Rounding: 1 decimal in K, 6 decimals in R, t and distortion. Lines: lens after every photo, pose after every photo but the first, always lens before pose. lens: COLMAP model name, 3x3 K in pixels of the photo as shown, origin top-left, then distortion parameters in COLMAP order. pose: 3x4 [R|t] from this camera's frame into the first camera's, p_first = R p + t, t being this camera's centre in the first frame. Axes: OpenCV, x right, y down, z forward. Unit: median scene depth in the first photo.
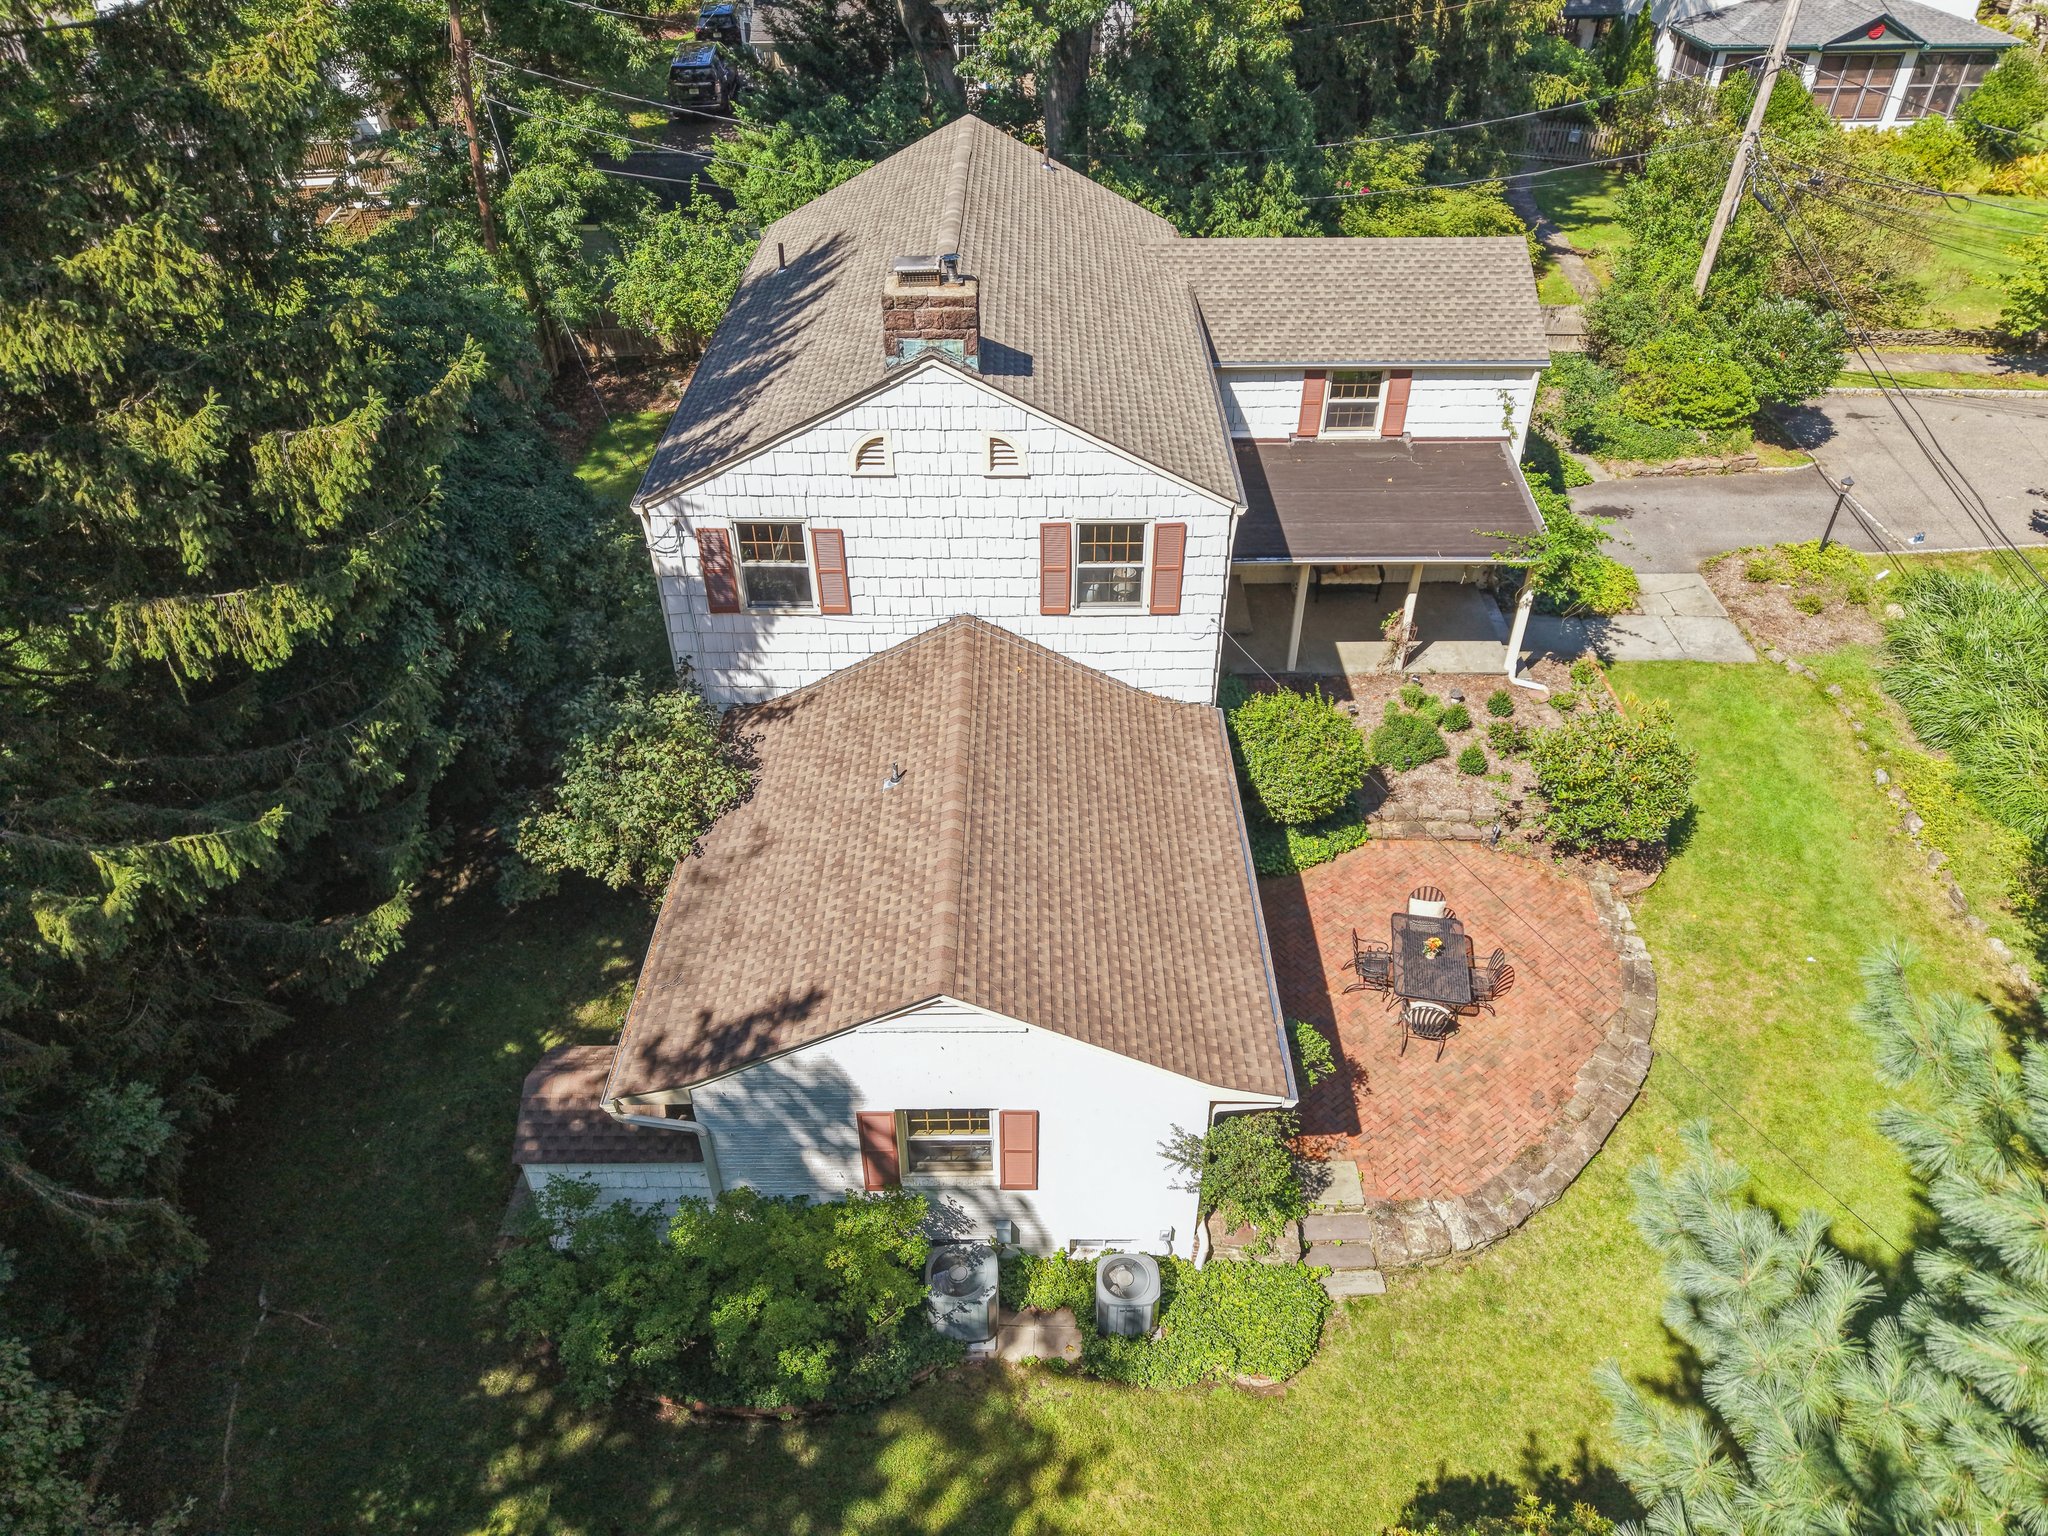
lens RADIAL K [[1374.5, 0, 1018.6], [0, 1374.5, 774.3], [0, 0, 1]] dist [0.001722, -0.010420]
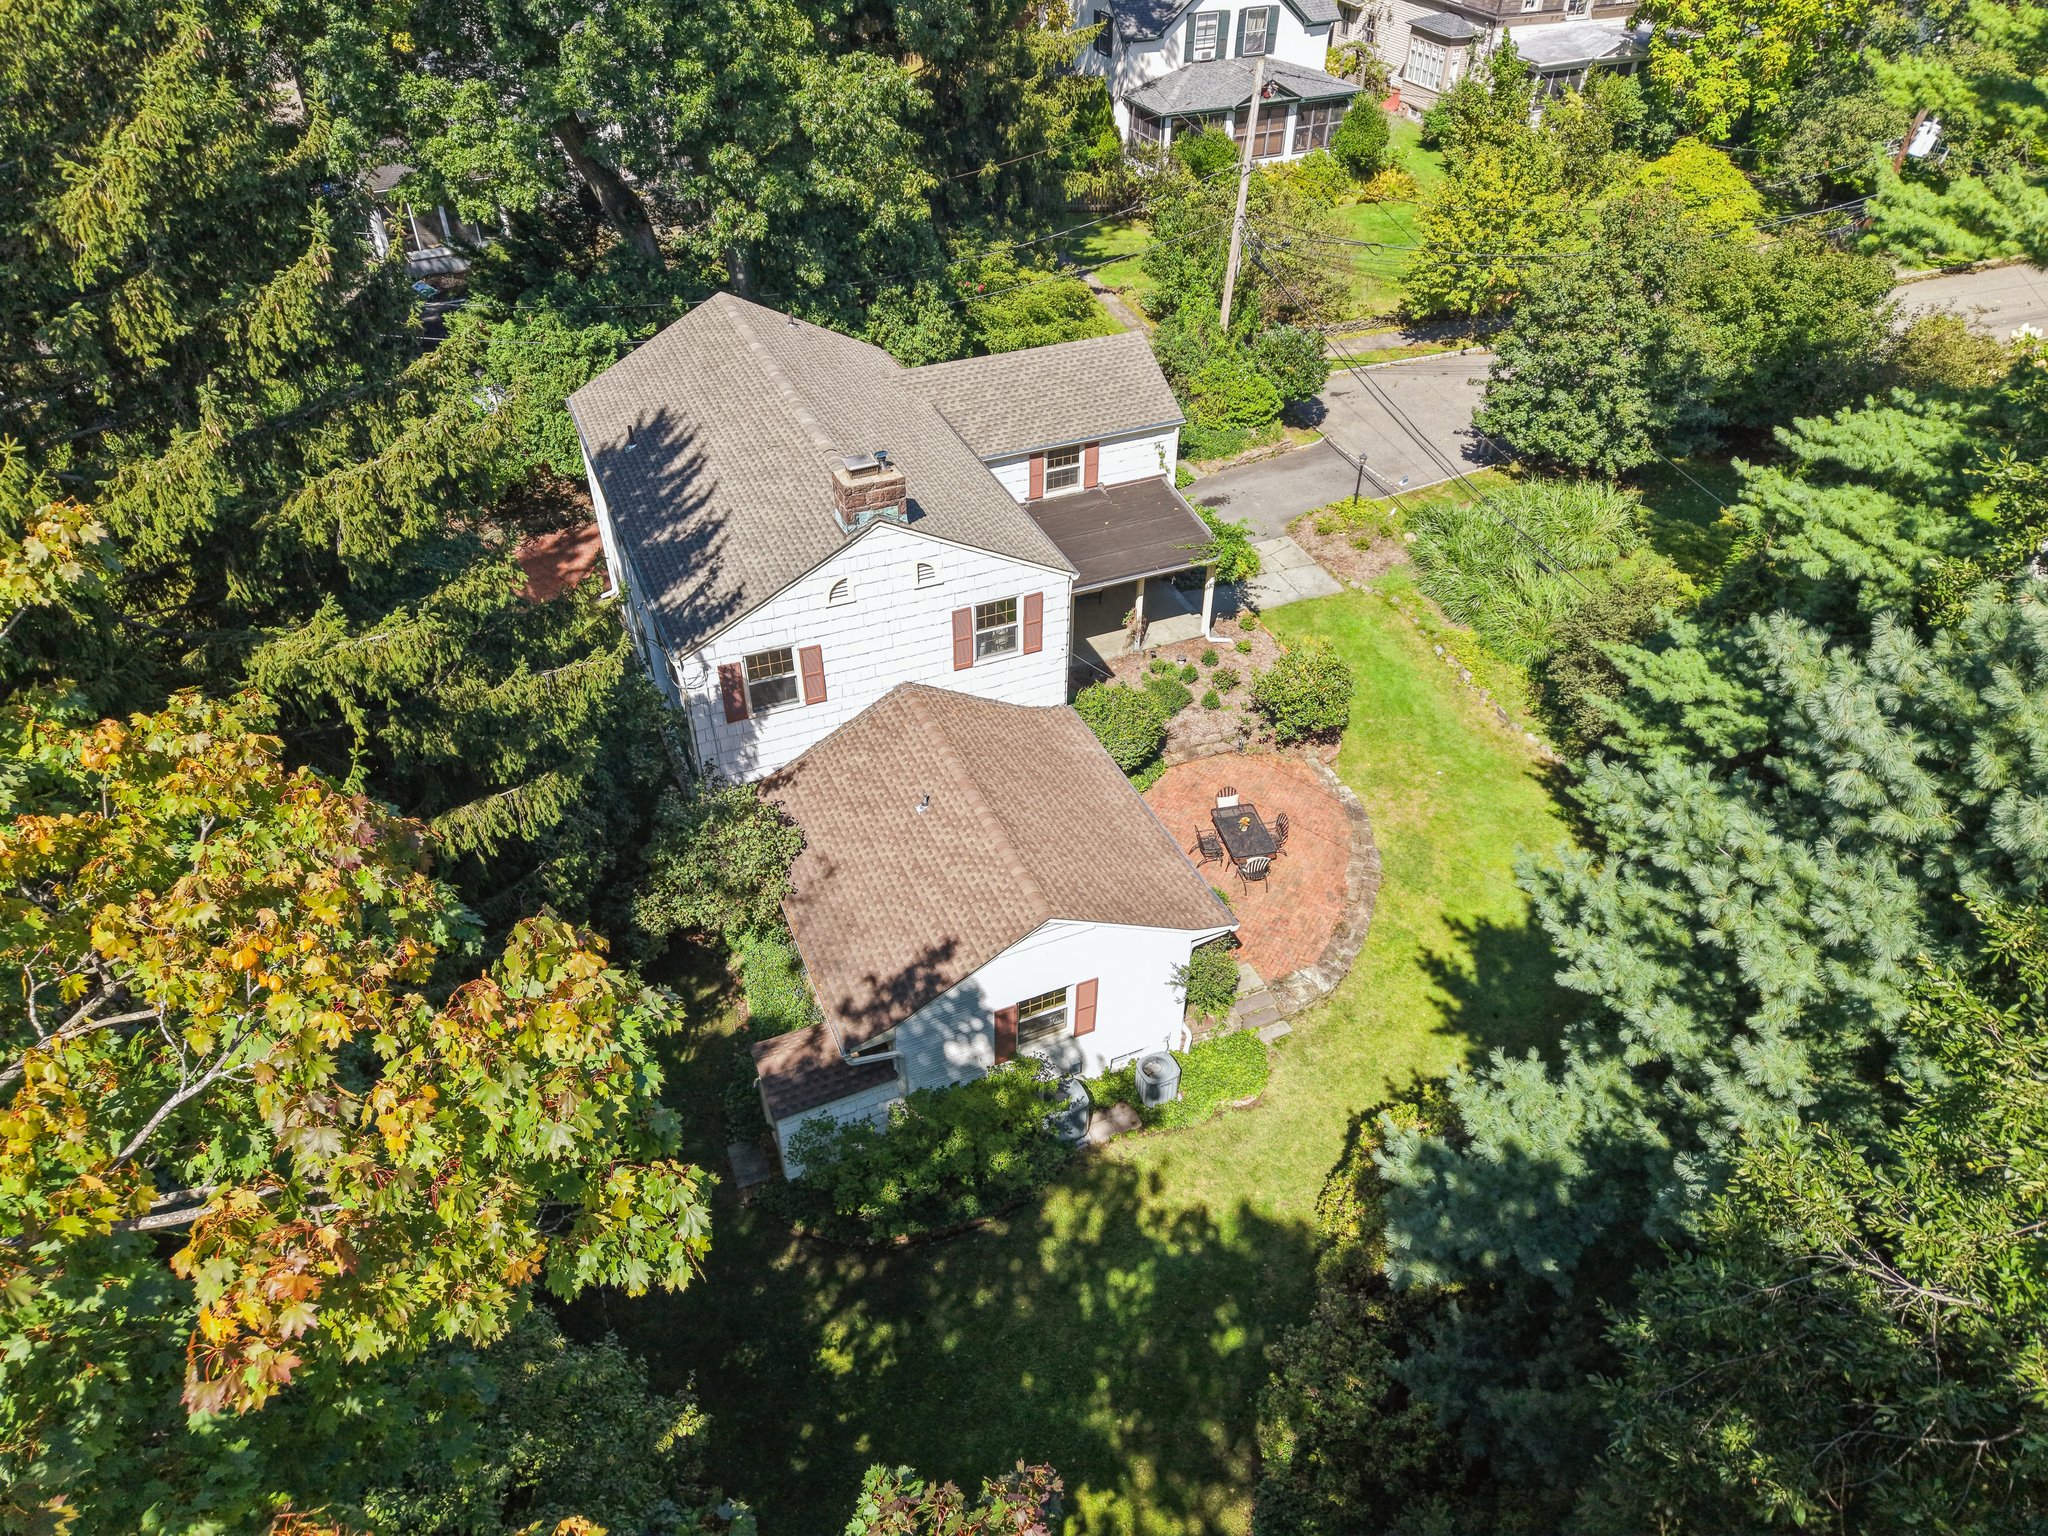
lens RADIAL K [[1374.5, 0, 1024.3], [0, 1374.5, 765.9], [0, 0, 1]] dist [0.001722, -0.010420]
pose [[0.916179, -0.242150, 0.319342, -0.367782], [0.237851, 0.969853, 0.053032, -0.071796], [-0.322557, 0.027369, 0.946154, -0.356653]]
